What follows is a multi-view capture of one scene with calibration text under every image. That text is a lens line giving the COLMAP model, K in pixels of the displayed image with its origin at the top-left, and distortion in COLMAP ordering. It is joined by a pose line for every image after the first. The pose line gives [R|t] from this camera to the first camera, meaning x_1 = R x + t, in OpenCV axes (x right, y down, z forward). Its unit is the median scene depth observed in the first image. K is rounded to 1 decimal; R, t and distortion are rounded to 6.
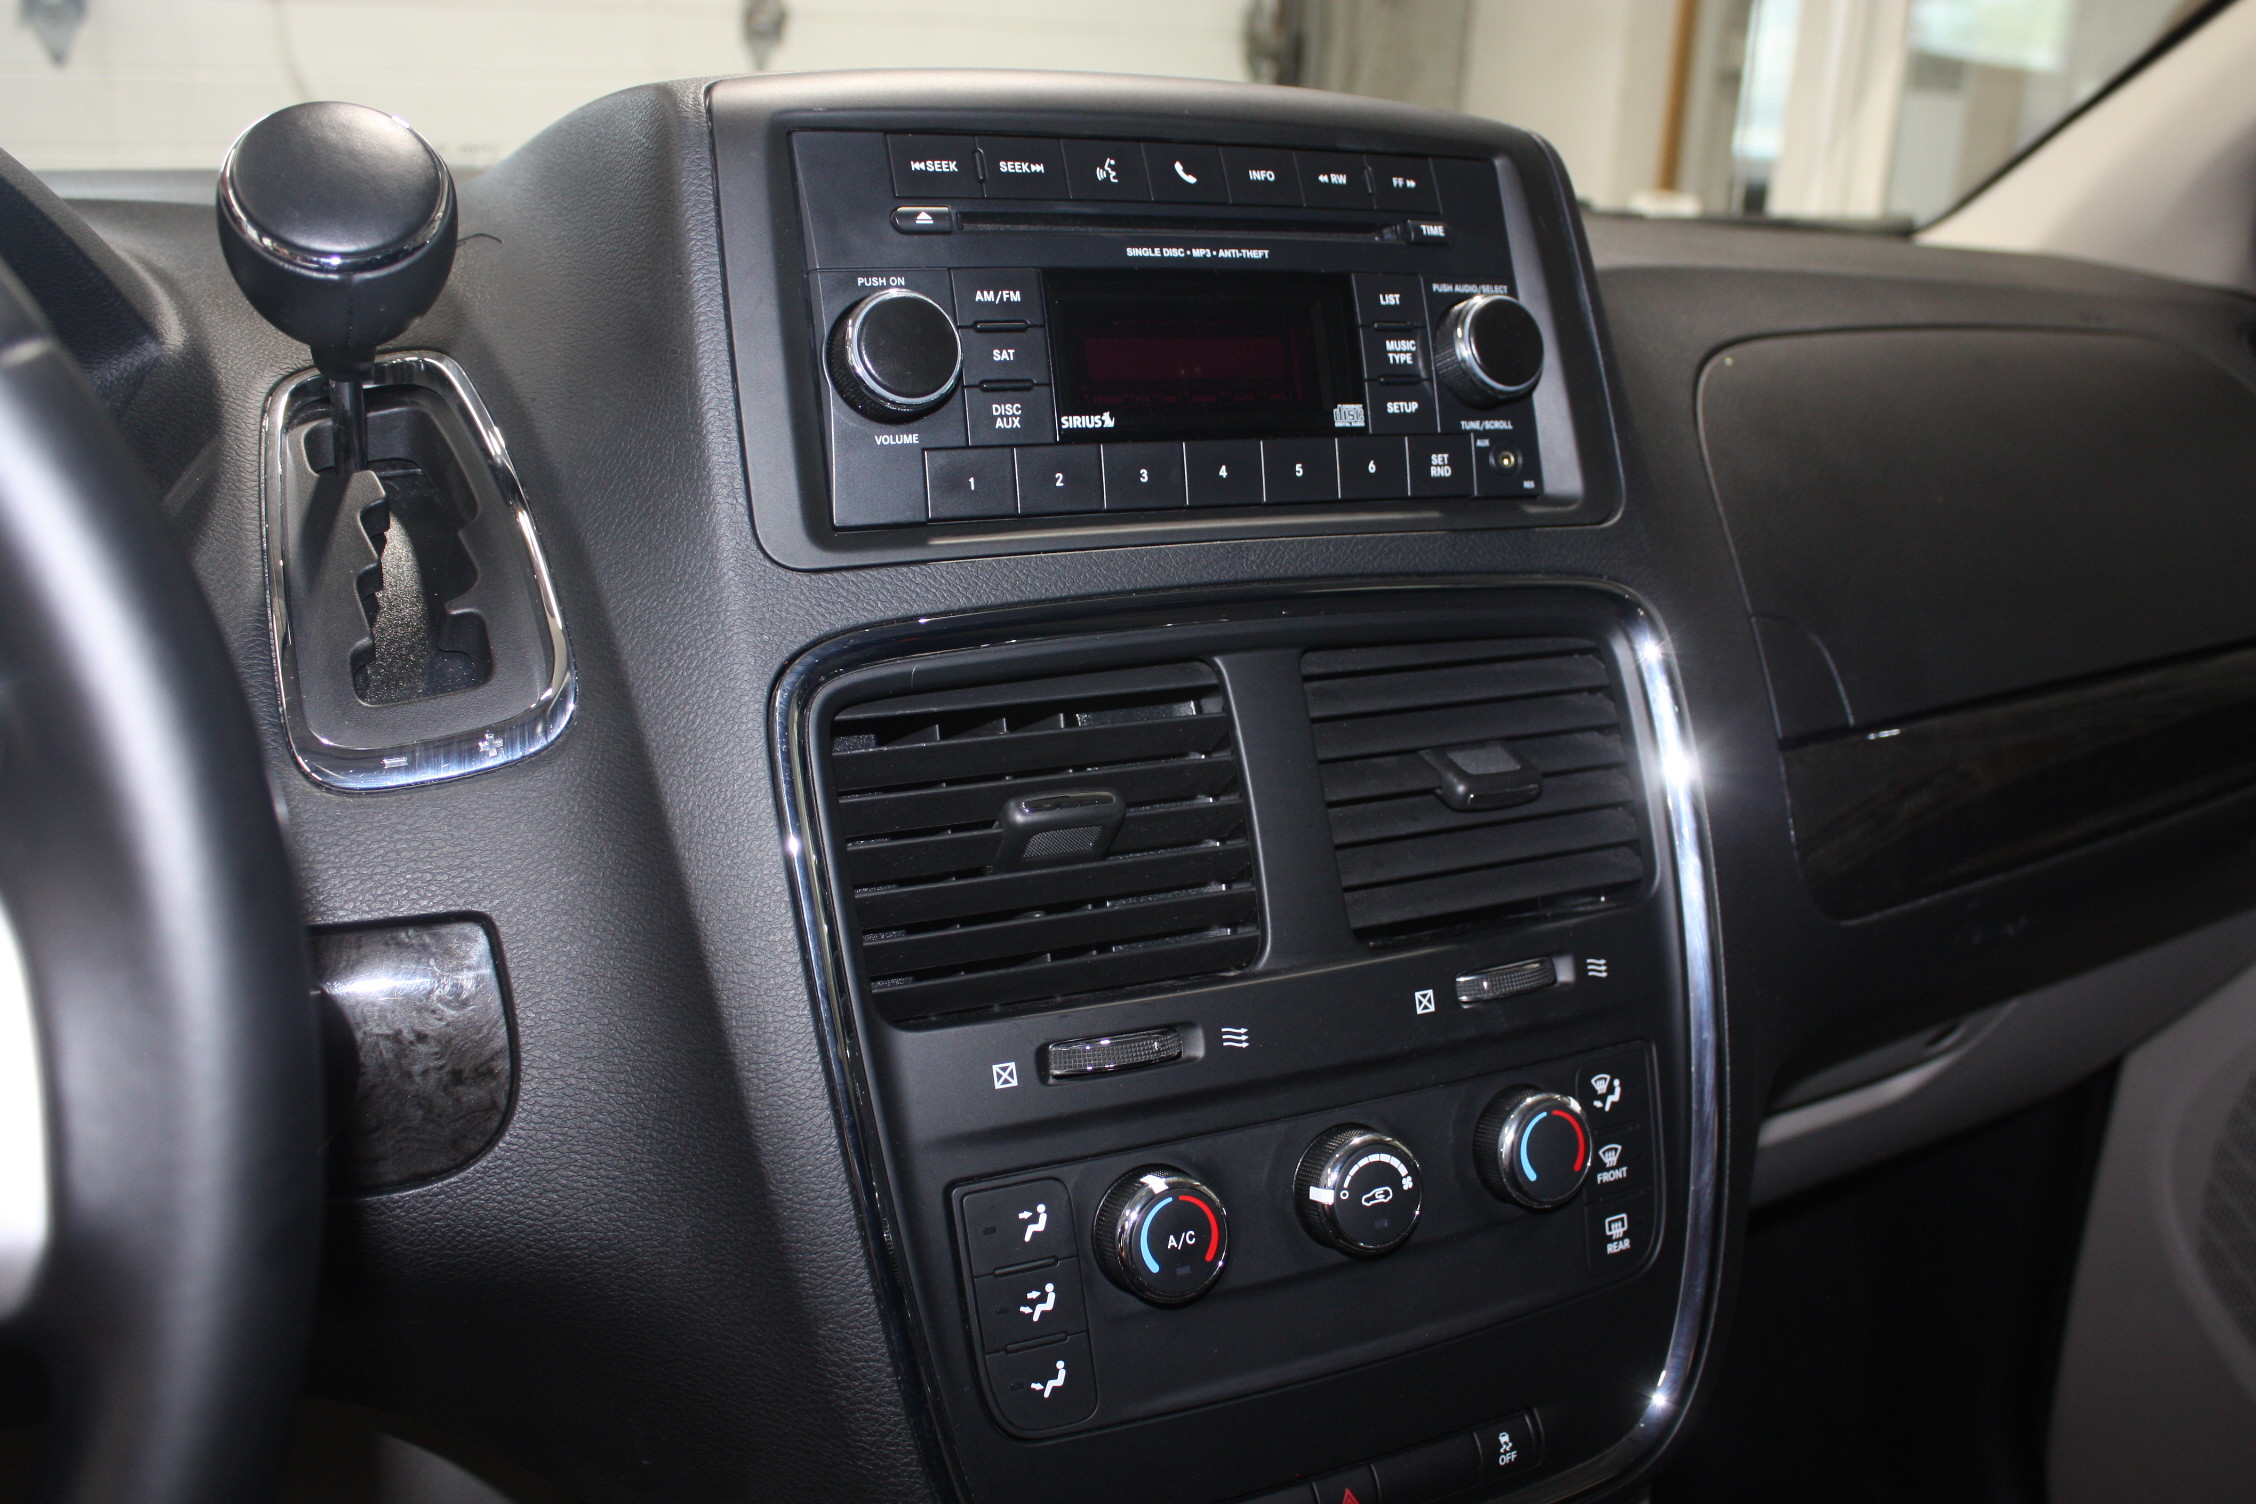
lens RADIAL K [[2145.4, 0, 1128.0], [0, 2145.4, 752.0], [0, 0, 1]] dist [-0.153447, 0.129407]
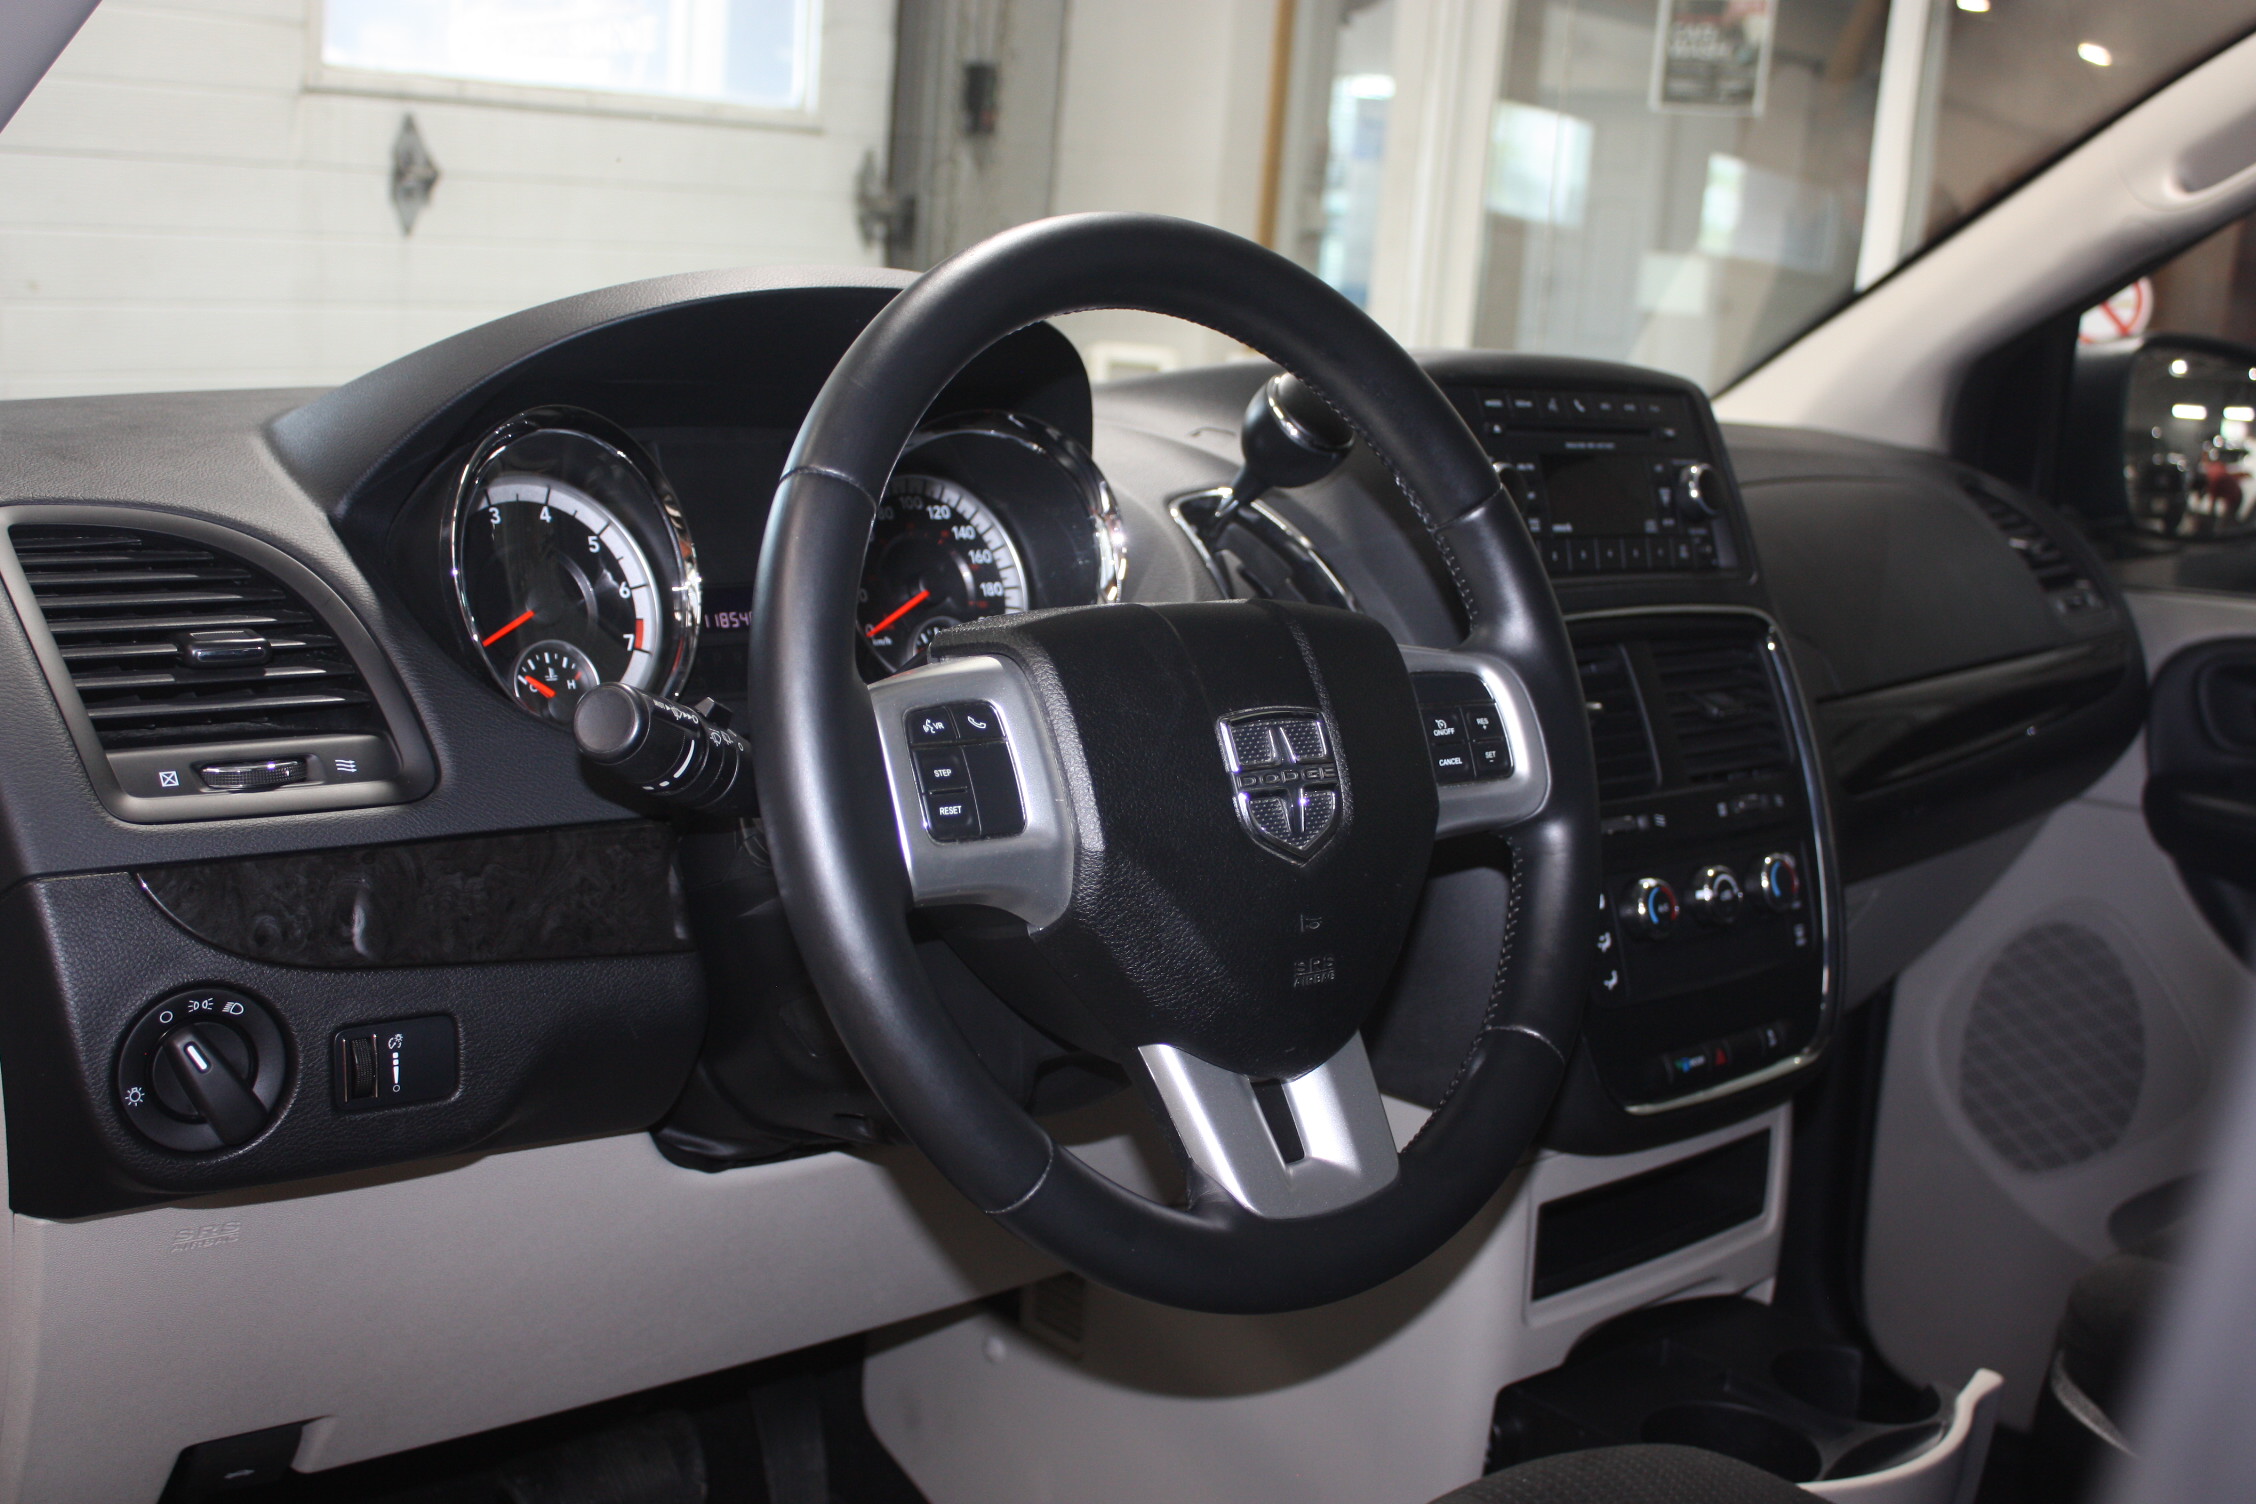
lens RADIAL K [[2610.9, 0, 1128.0], [0, 2610.9, 752.0], [0, 0, 1]] dist [-0.116770, -0.004330]
pose [[0.961587, -0.030931, 0.272754, -1.015421], [0.057134, 0.994423, -0.088653, 0.234794], [-0.268490, 0.100831, 0.957991, -1.148942]]
